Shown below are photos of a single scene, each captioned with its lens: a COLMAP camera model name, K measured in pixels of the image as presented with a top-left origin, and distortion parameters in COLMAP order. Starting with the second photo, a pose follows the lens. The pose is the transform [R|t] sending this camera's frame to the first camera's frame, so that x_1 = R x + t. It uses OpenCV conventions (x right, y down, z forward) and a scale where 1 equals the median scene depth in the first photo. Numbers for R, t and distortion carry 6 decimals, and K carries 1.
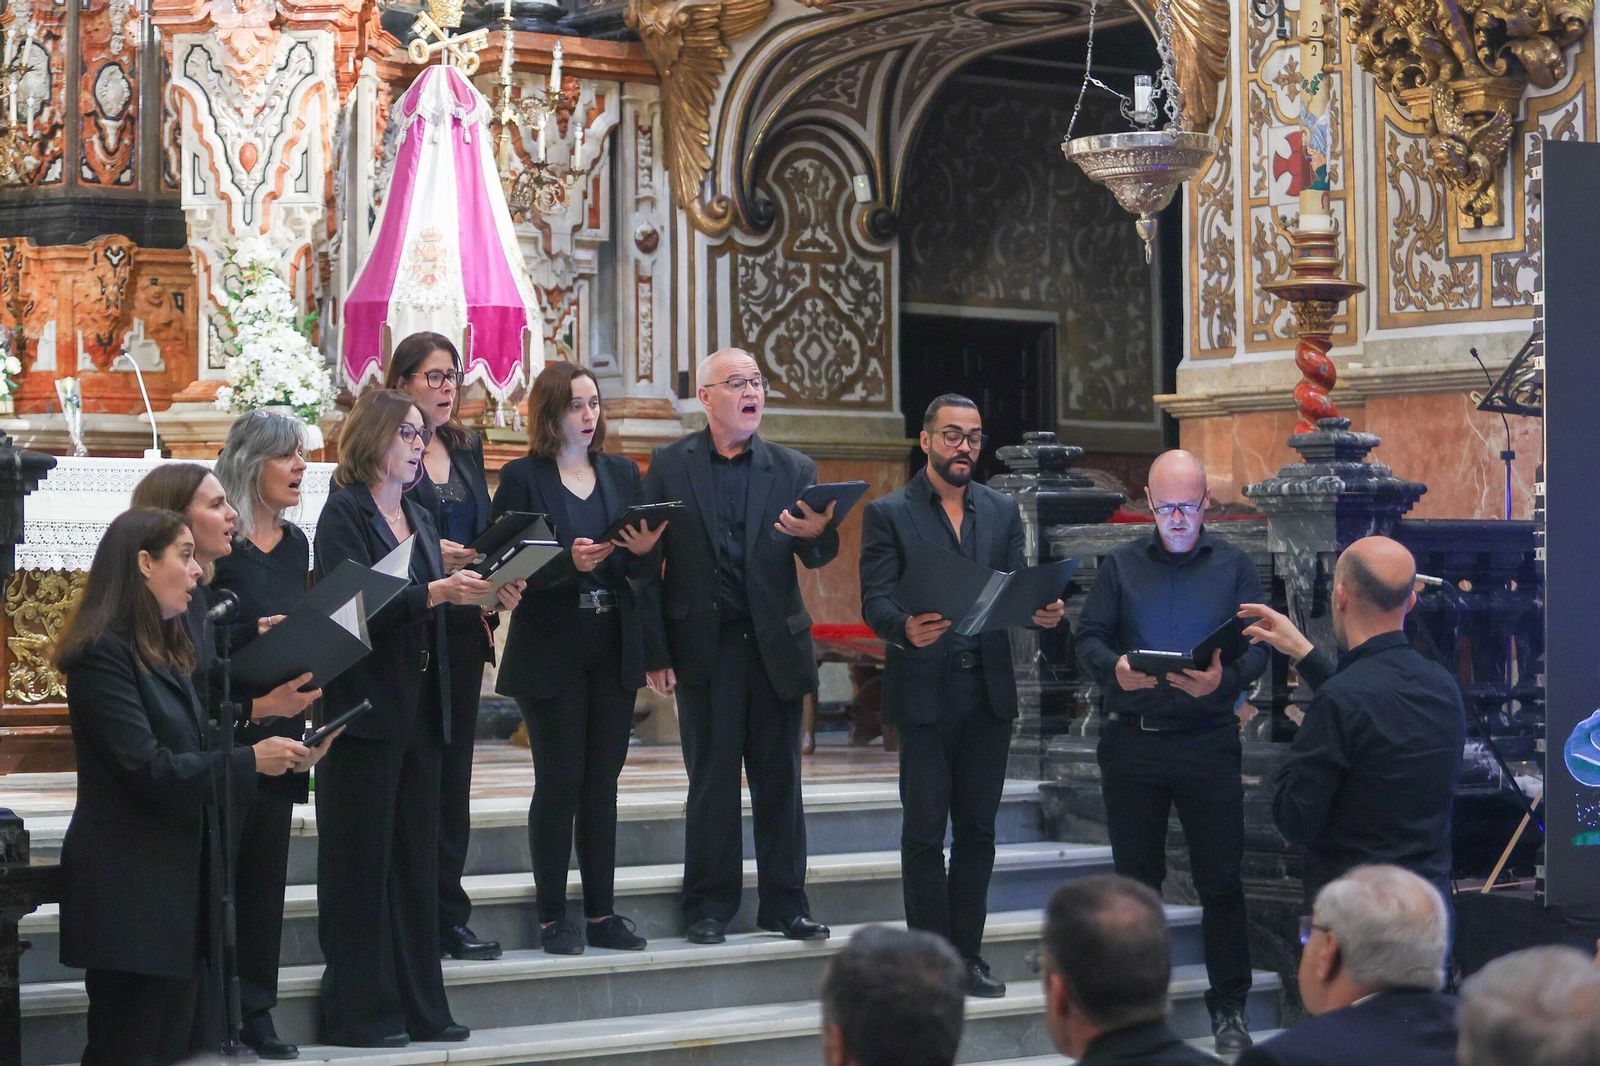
lens RADIAL K [[3910.6, 0, 800.0], [0, 3910.6, 533.0], [0, 0, 1]] dist [-0.285572, 0.220069]
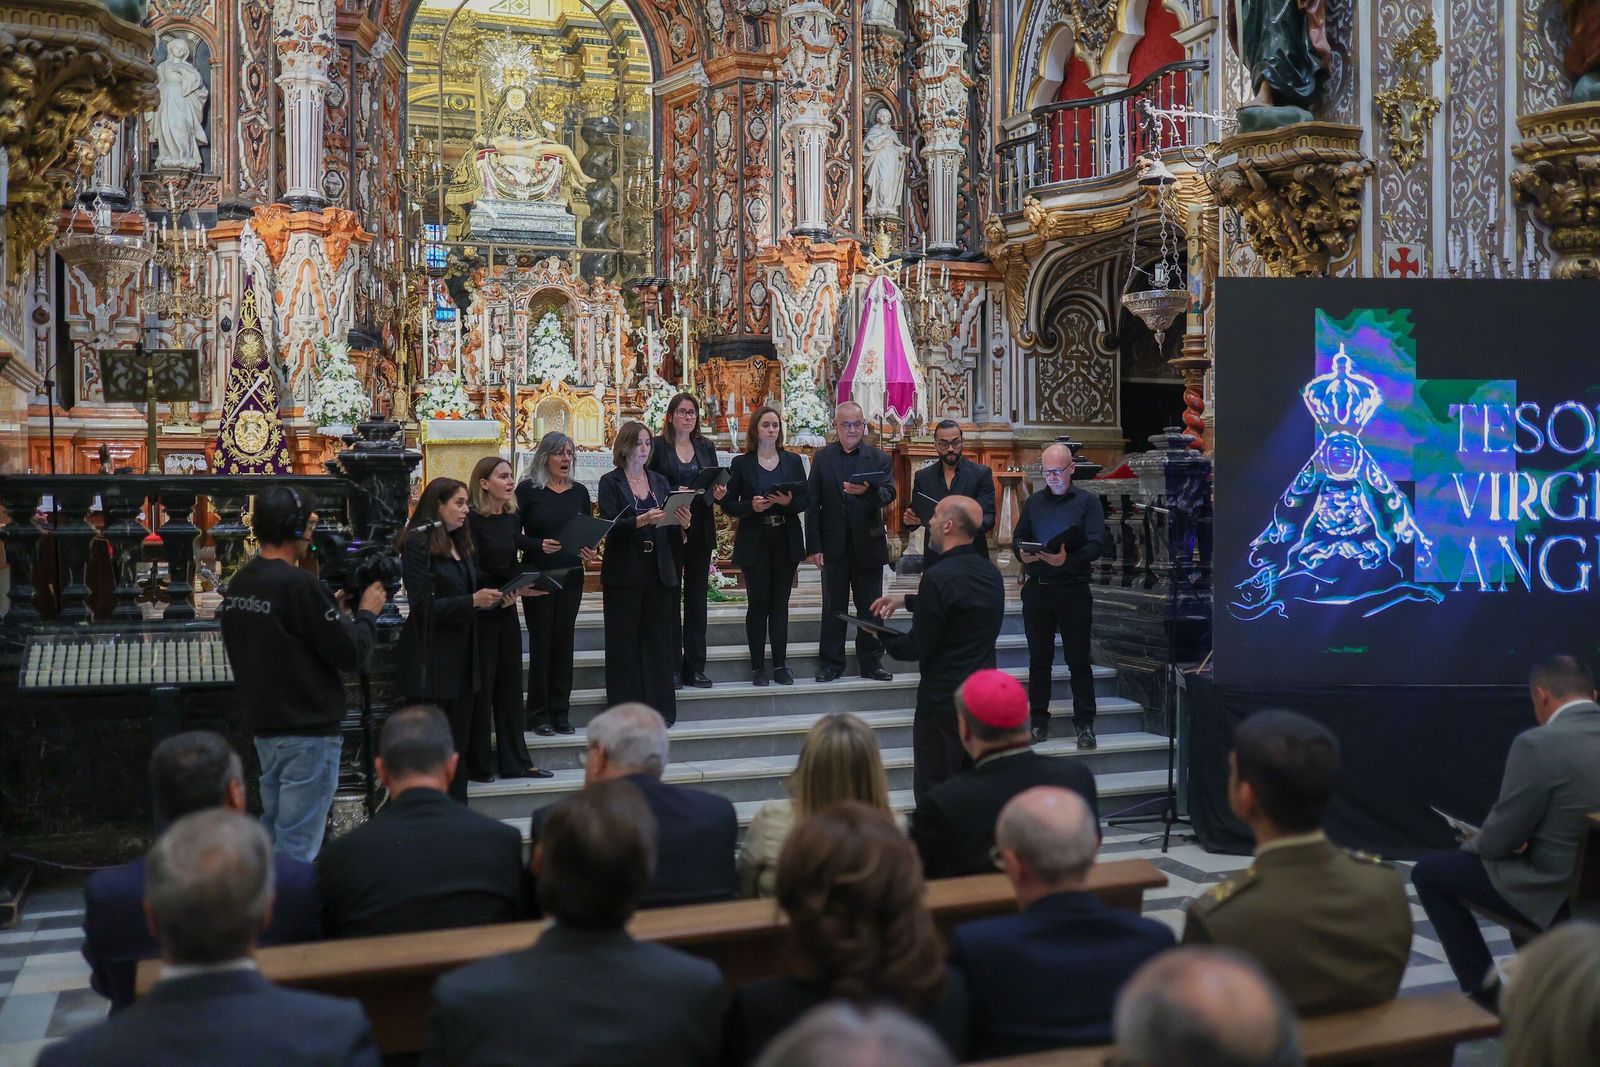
lens RADIAL K [[1523.1, 0, 800.0], [0, 1523.1, 533.5], [0, 0, 1]] dist [-0.084101, 0.143080]
pose [[0.946389, 0.006797, -0.322957, 0.148806], [0.004989, 0.999352, 0.035654, -0.002534], [0.322990, -0.035354, 0.945742, 0.144237]]
